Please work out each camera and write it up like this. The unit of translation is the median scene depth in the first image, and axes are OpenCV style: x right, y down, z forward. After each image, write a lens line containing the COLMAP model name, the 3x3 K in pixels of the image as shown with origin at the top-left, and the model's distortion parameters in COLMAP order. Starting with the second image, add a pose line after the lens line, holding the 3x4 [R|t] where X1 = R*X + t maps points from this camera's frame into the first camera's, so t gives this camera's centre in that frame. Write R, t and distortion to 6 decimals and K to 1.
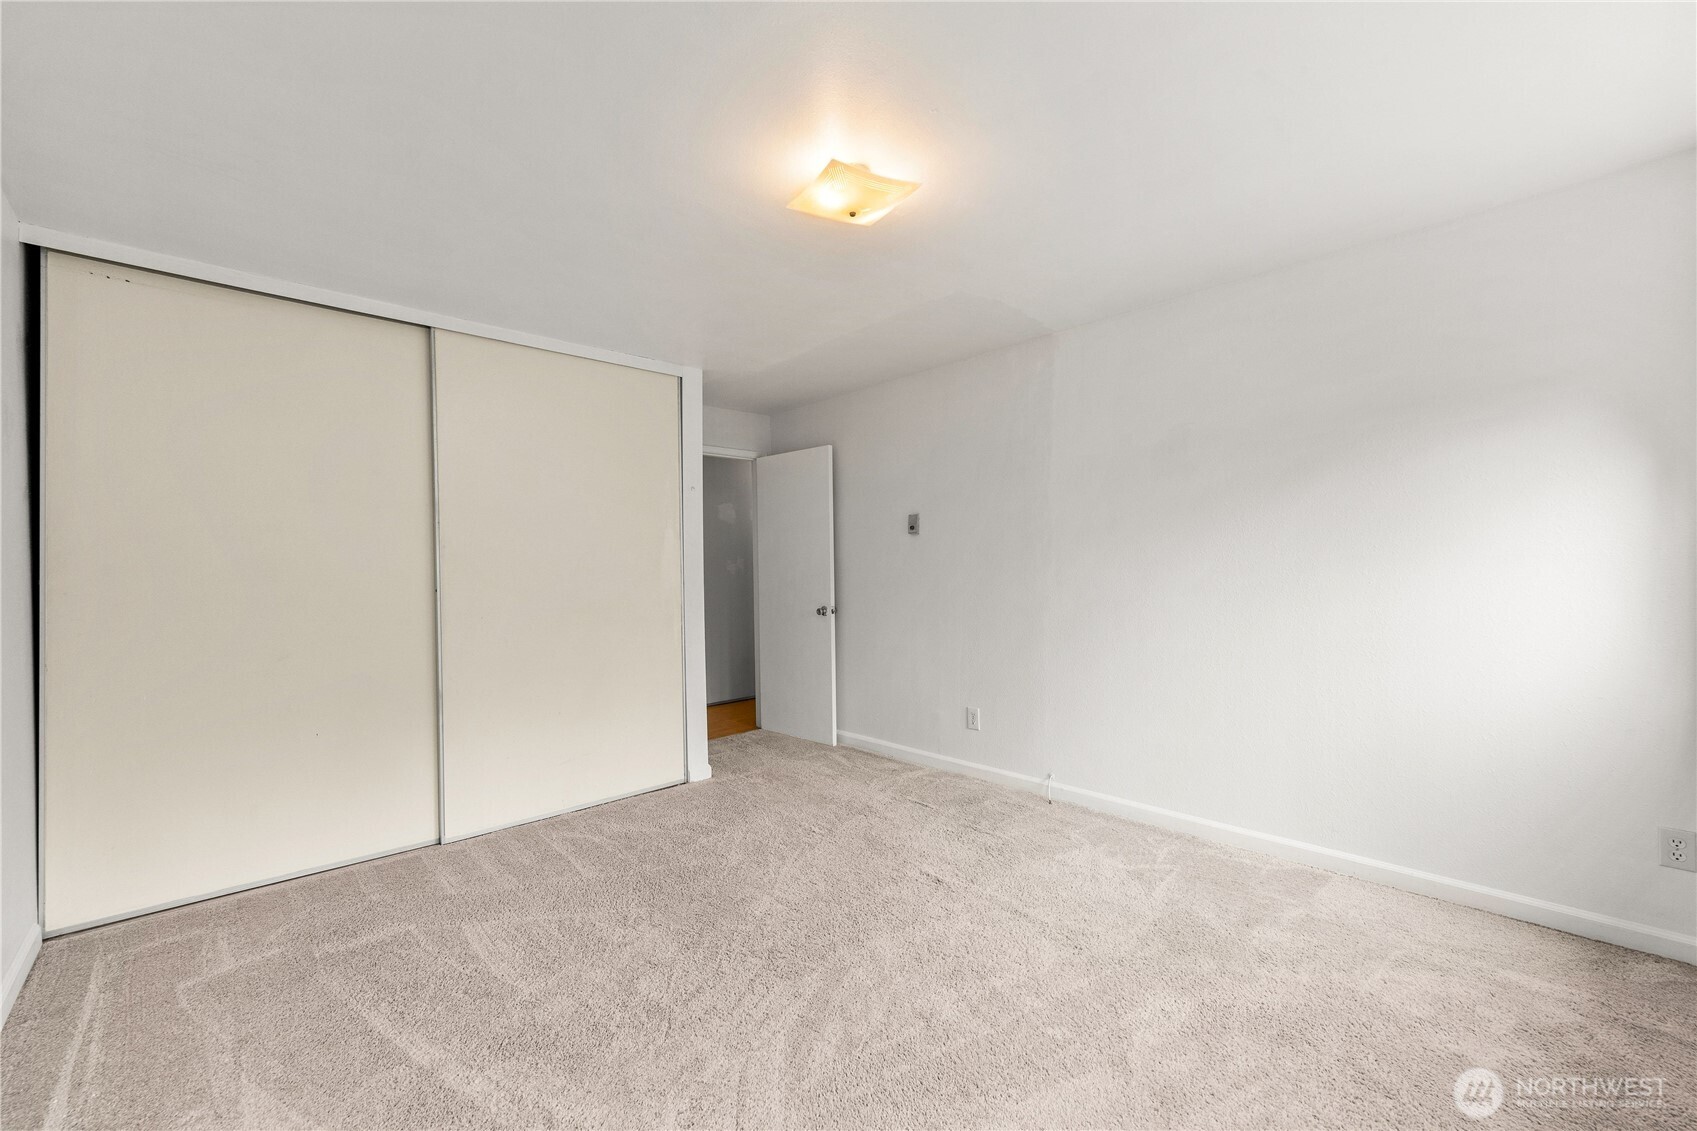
lens RADIAL K [[696.9, 0, 846.0], [0, 696.9, 565.7], [0, 0, 1]] dist [0.000241, 0.000187]
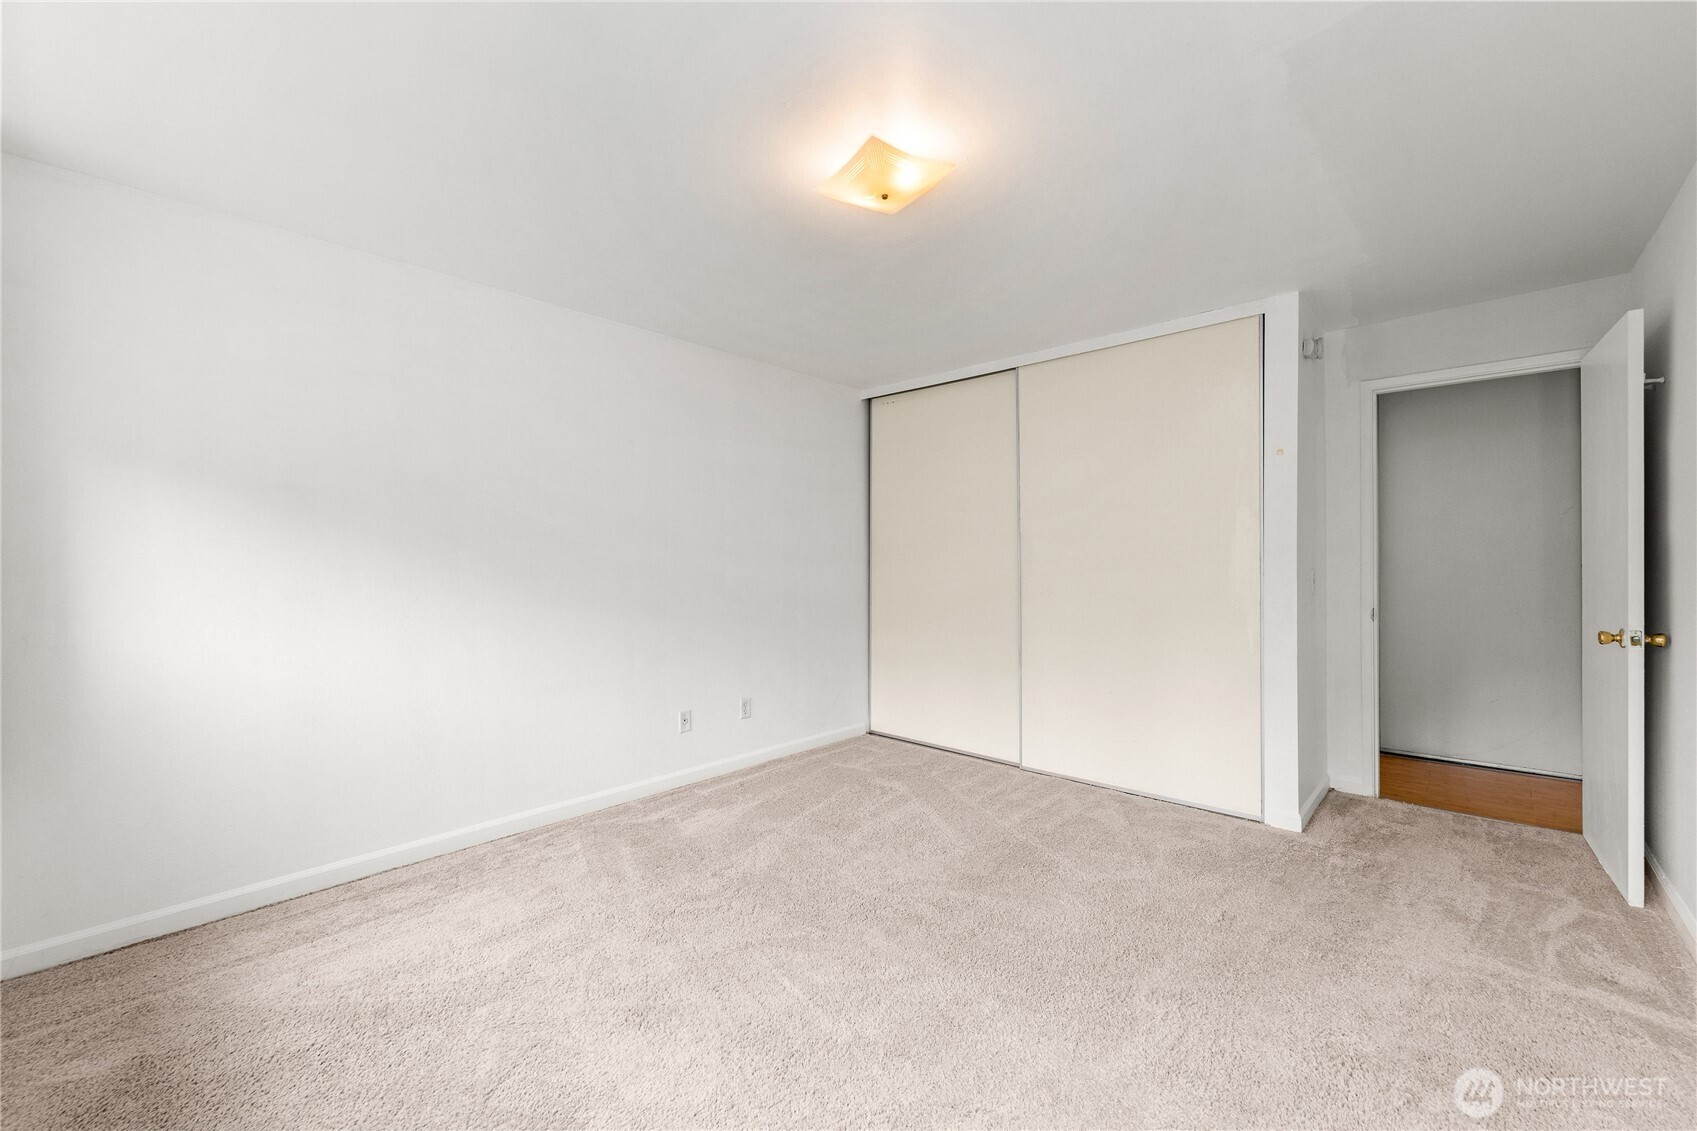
lens RADIAL K [[685.6, 0, 847.4], [0, 685.6, 566.1], [0, 0, 1]] dist [0.000724, 0.000051]
pose [[0.070829, 0.014774, -0.997379, 0.520890], [-0.001593, 0.999891, 0.014698, 0.006030], [0.997487, 0.000548, 0.070845, 0.474219]]
